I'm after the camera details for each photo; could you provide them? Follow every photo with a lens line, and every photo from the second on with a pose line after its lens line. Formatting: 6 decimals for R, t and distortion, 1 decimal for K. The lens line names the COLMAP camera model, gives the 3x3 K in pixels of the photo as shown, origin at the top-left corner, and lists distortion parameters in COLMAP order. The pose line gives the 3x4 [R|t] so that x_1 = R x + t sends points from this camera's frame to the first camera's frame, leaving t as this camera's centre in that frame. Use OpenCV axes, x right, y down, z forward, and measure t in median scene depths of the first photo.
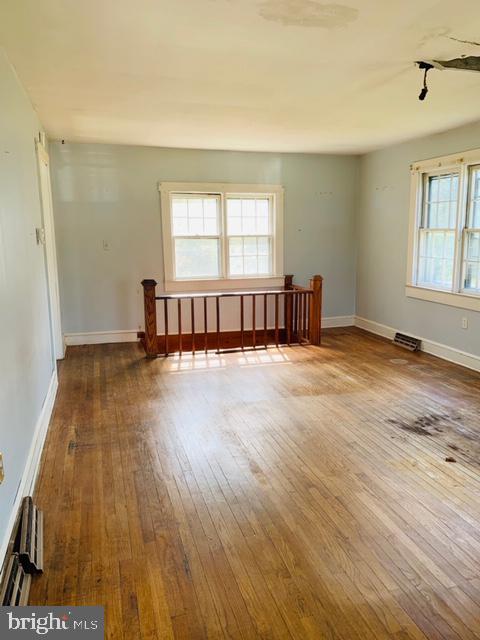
lens RADIAL K [[487.4, 0, 246.8], [0, 487.4, 314.1], [0, 0, 1]] dist [0.008545, -0.010532]
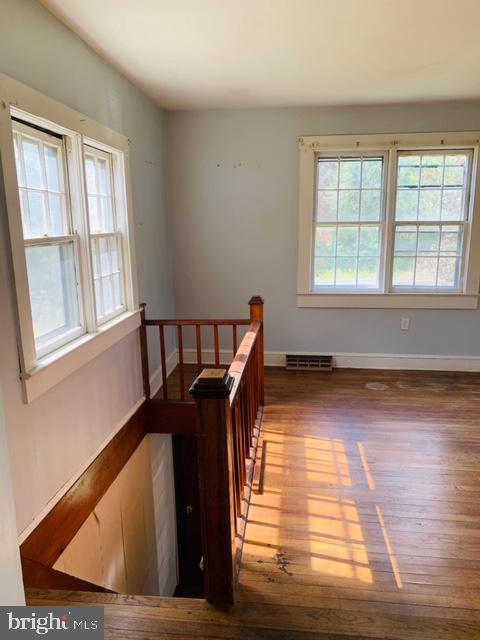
lens RADIAL K [[487.4, 0, 236.8], [0, 487.4, 315.2], [0, 0, 1]] dist [0.008545, -0.010532]
pose [[0.404483, -0.164700, 0.899593, -0.481143], [0.159670, 0.981260, 0.107859, -0.140647], [-0.900499, 0.100011, 0.423201, 0.852736]]
